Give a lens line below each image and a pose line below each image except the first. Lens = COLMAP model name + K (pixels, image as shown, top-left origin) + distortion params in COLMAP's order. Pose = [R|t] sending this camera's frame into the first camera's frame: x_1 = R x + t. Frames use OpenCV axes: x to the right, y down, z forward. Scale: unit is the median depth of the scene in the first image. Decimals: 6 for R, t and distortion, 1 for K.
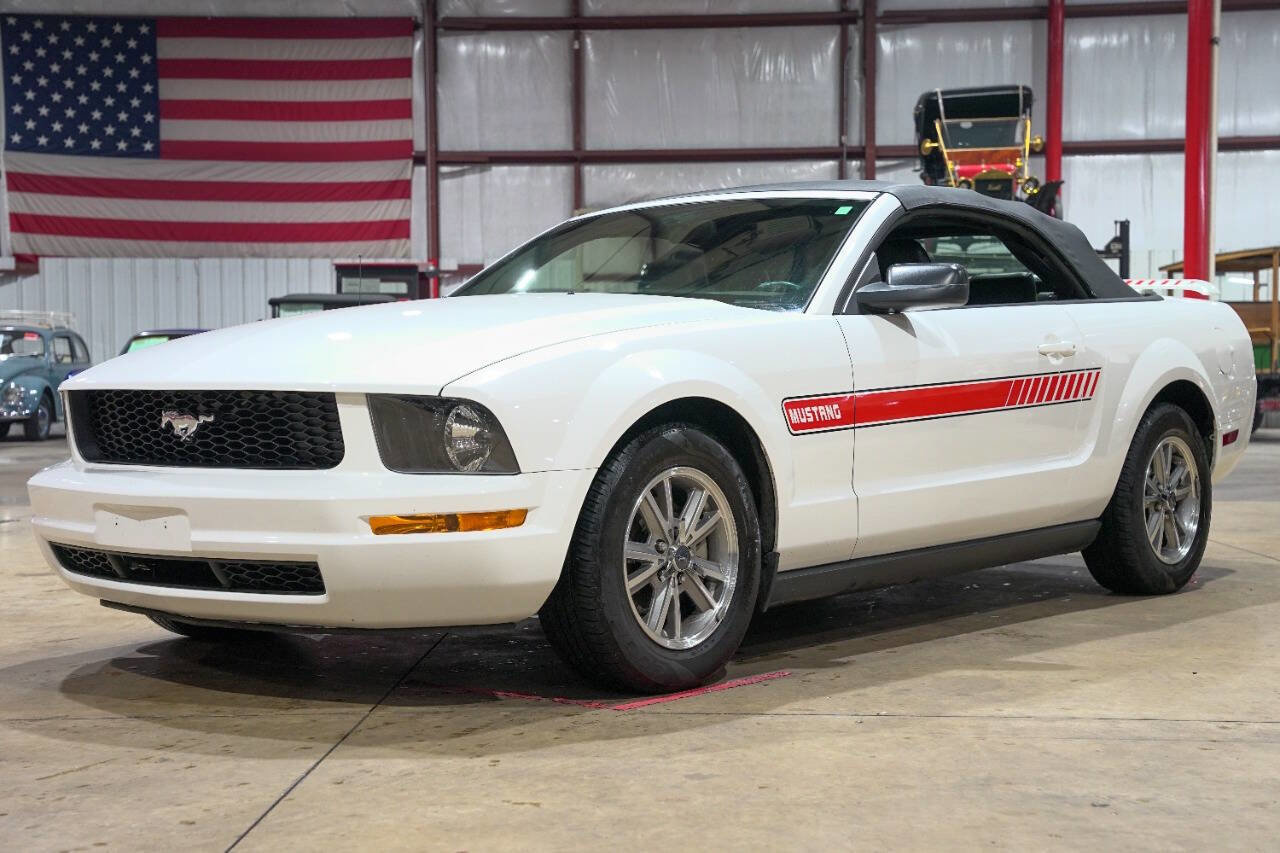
lens RADIAL K [[1930.1, 0, 647.2], [0, 1930.1, 432.2], [0, 0, 1]] dist [0.261655, 0.018250]
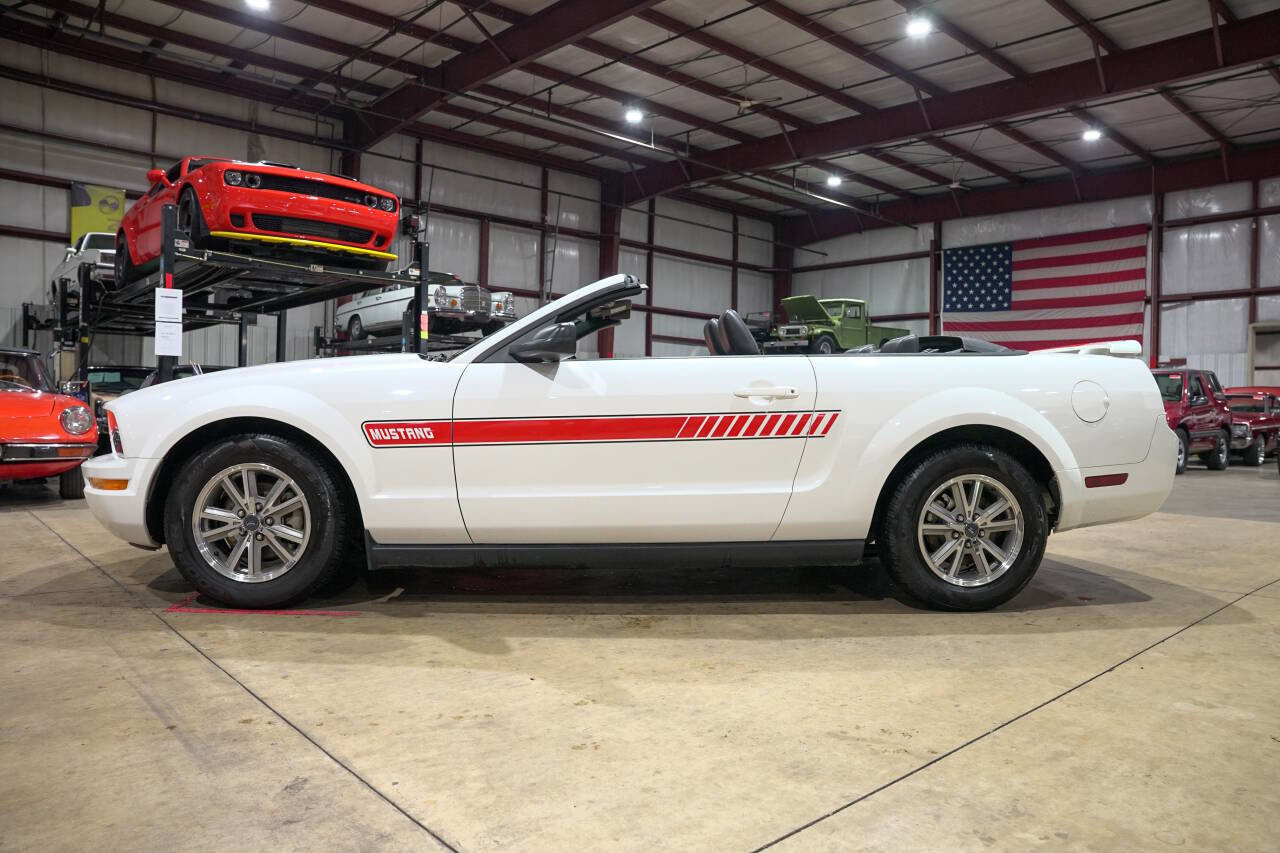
lens RADIAL K [[880.8, 0, 639.0], [0, 880.8, 420.6], [0, 0, 1]] dist [-0.140909, 0.113579]
pose [[0.687146, 0.025253, -0.726080, 0.511857], [-0.044771, 0.998968, -0.007627, -0.016902], [0.725138, 0.037748, 0.687568, 0.541320]]
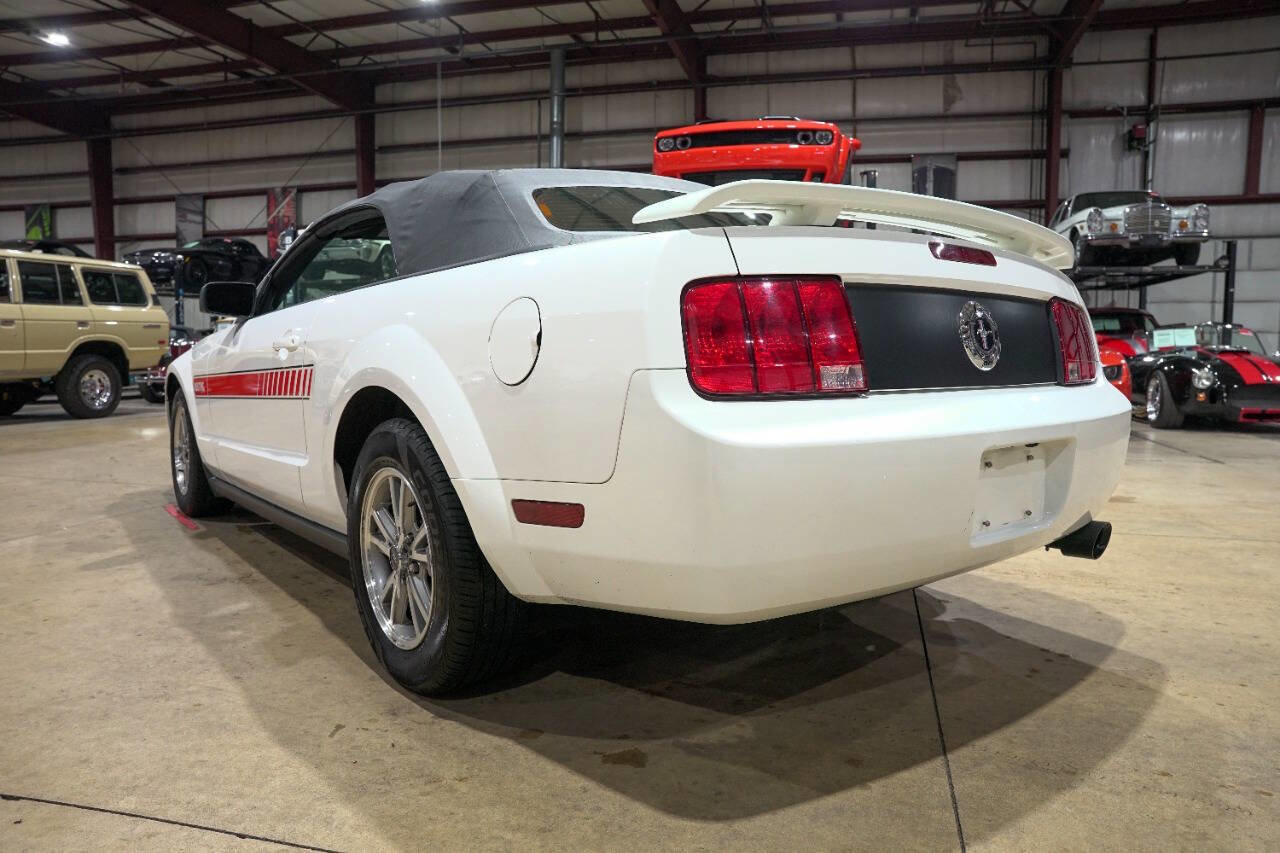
lens RADIAL K [[876.0, 0, 640.0], [0, 876.0, 426.5], [0, 0, 1]] dist [-0.140399, 0.112403]
pose [[-0.227870, 0.093459, -0.969196, 0.561882], [-0.029597, 0.994258, 0.102834, -0.049715], [0.973242, 0.052118, -0.223796, 1.199272]]
